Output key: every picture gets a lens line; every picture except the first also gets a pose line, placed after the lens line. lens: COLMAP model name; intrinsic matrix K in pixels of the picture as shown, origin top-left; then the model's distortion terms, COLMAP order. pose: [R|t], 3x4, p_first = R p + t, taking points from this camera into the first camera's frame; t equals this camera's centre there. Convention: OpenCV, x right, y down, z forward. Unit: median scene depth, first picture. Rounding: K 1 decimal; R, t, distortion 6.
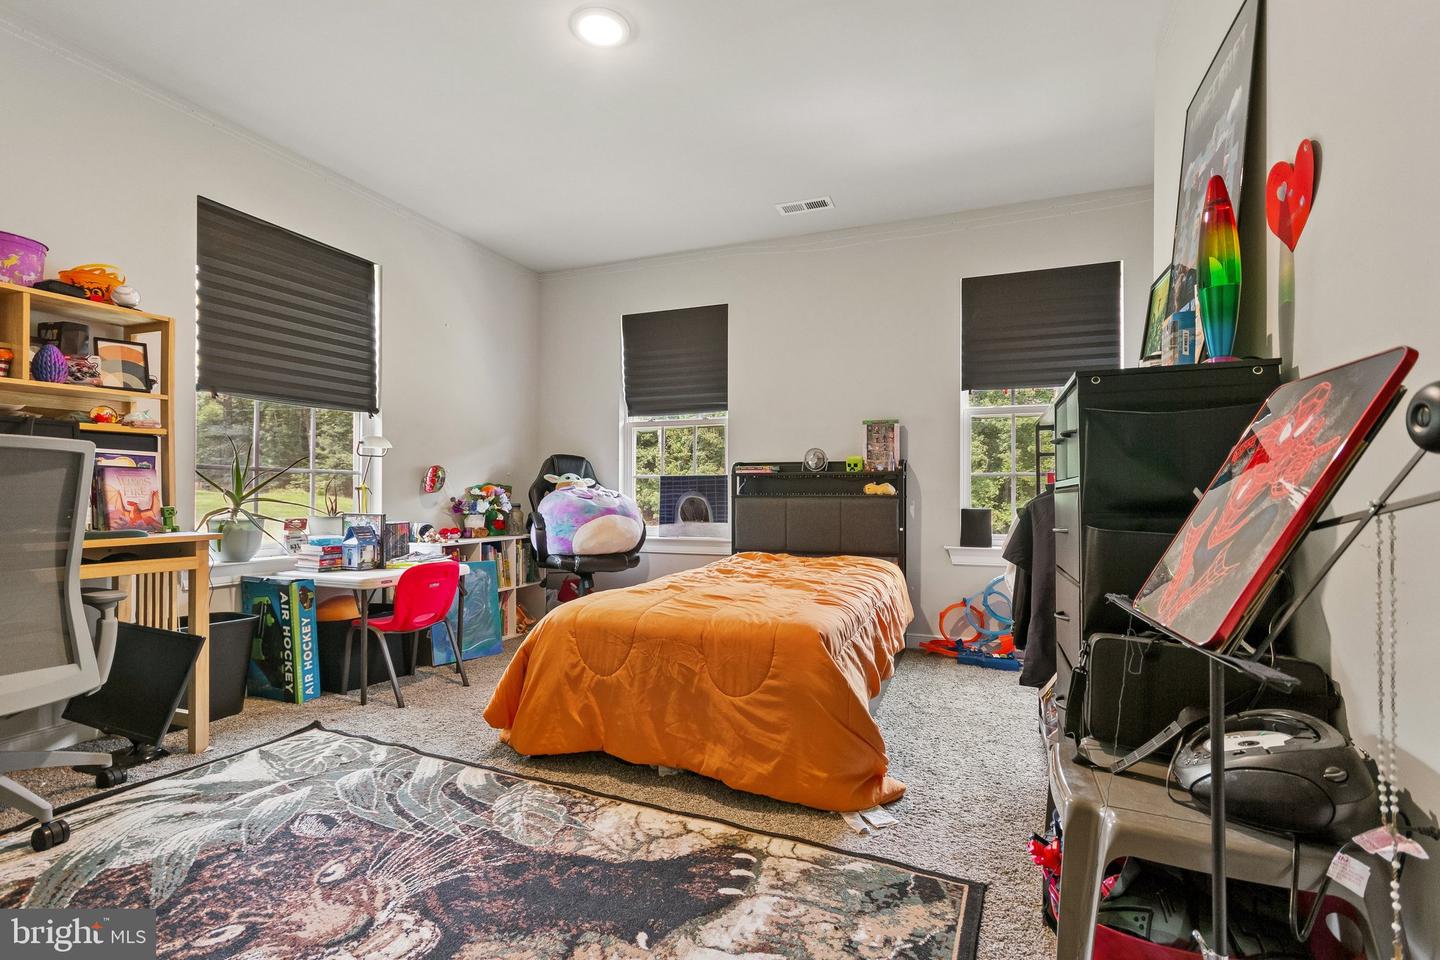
lens RADIAL K [[666.3, 0, 713.1], [0, 666.3, 483.6], [0, 0, 1]] dist [0.009220, -0.000282]
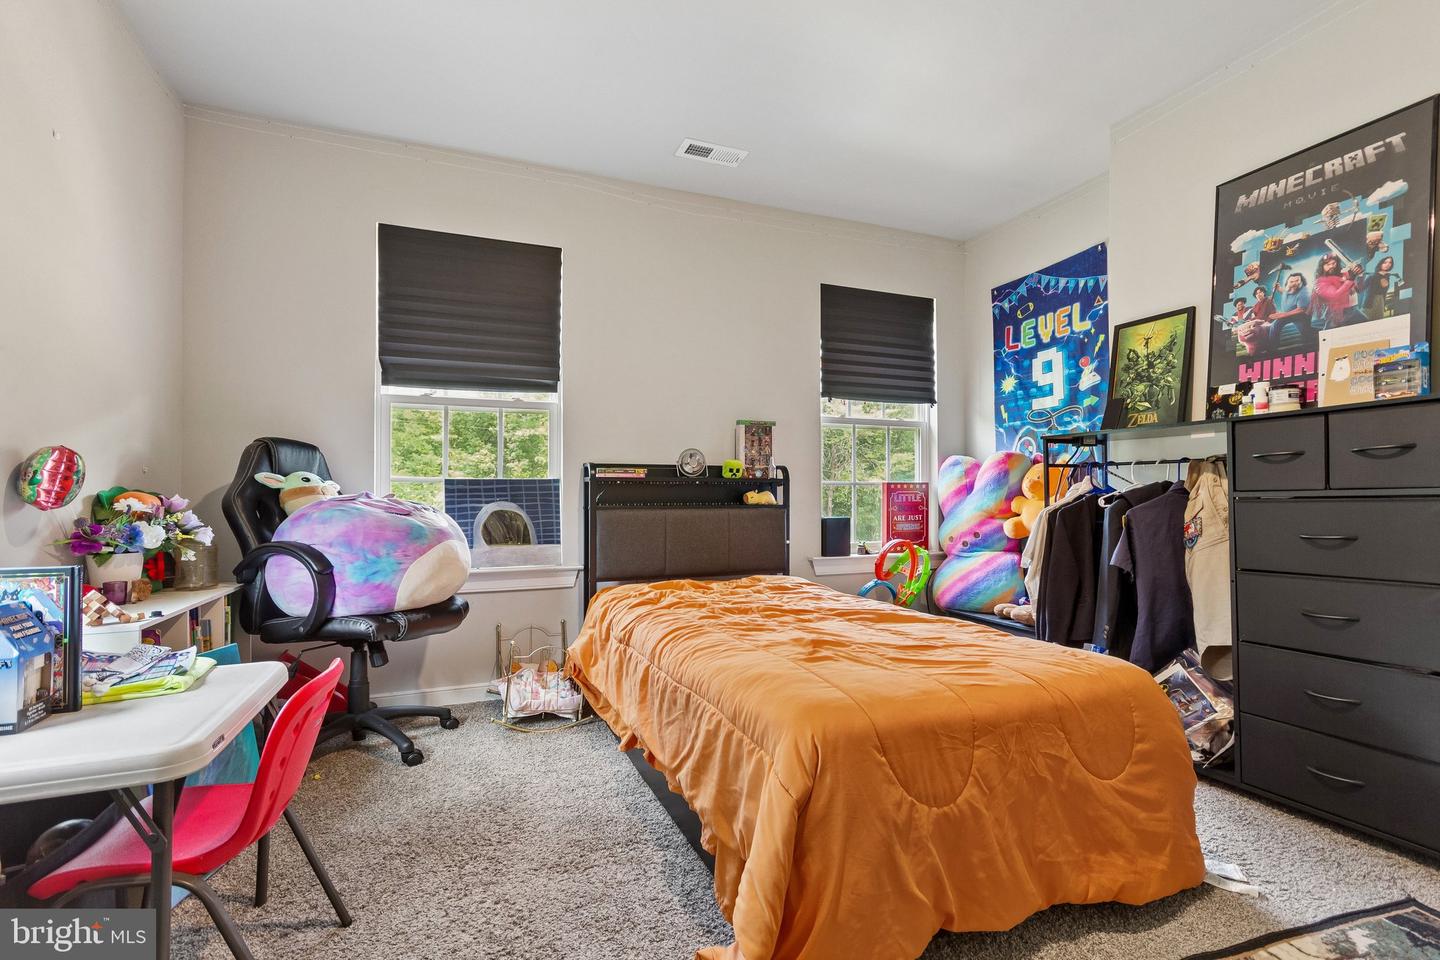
lens RADIAL K [[666.3, 0, 717.3], [0, 666.3, 491.3], [0, 0, 1]] dist [0.009220, -0.000282]
pose [[0.727541, 0.004727, 0.686048, -0.400797], [-0.003994, 0.999988, -0.002655, 0.001772], [-0.686052, -0.000808, 0.727552, 0.381649]]
